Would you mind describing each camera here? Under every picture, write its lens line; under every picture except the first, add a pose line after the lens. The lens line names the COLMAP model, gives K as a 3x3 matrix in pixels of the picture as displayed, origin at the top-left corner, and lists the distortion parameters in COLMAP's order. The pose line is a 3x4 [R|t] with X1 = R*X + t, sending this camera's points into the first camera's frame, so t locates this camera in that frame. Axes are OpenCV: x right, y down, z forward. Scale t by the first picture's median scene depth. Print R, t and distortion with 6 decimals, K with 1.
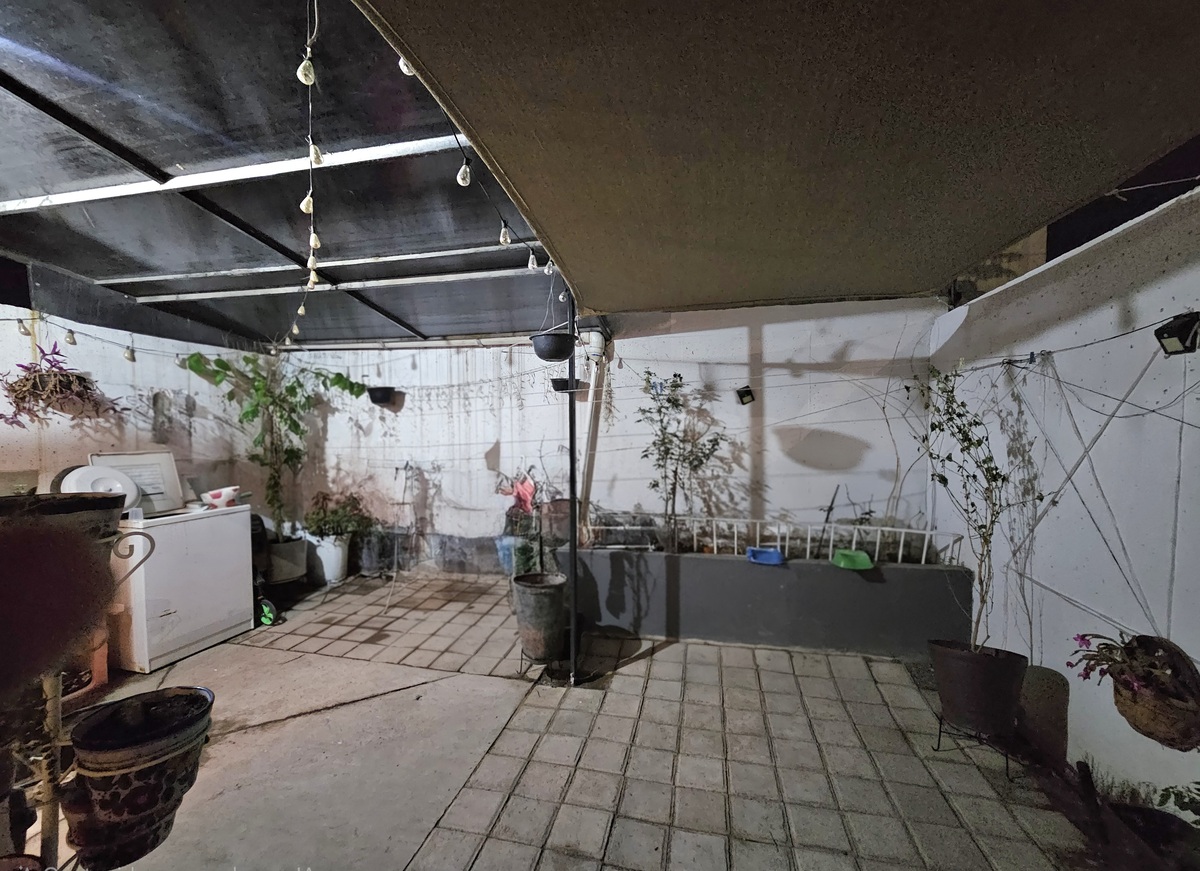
lens RADIAL K [[494.6, 0, 593.5], [0, 494.6, 446.8], [0, 0, 1]] dist [0.000510, -0.000043]
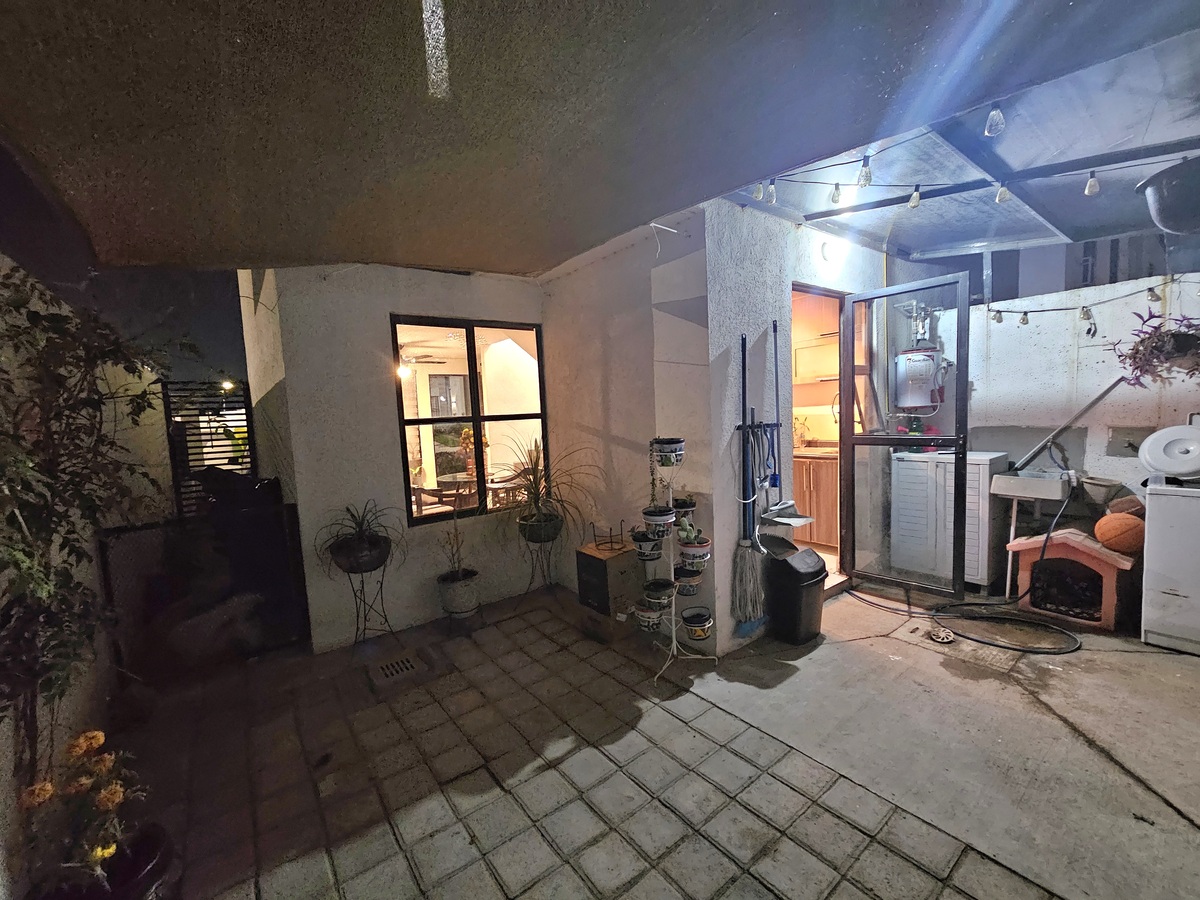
lens RADIAL K [[485.7, 0, 593.7], [0, 485.7, 447.7], [0, 0, 1]] dist [-0.002313, 0.000438]
pose [[-0.635004, 0.093465, -0.766834, 0.474250], [0.029823, 0.994880, 0.096563, -0.047034], [0.771933, 0.038449, -0.634540, 0.741262]]
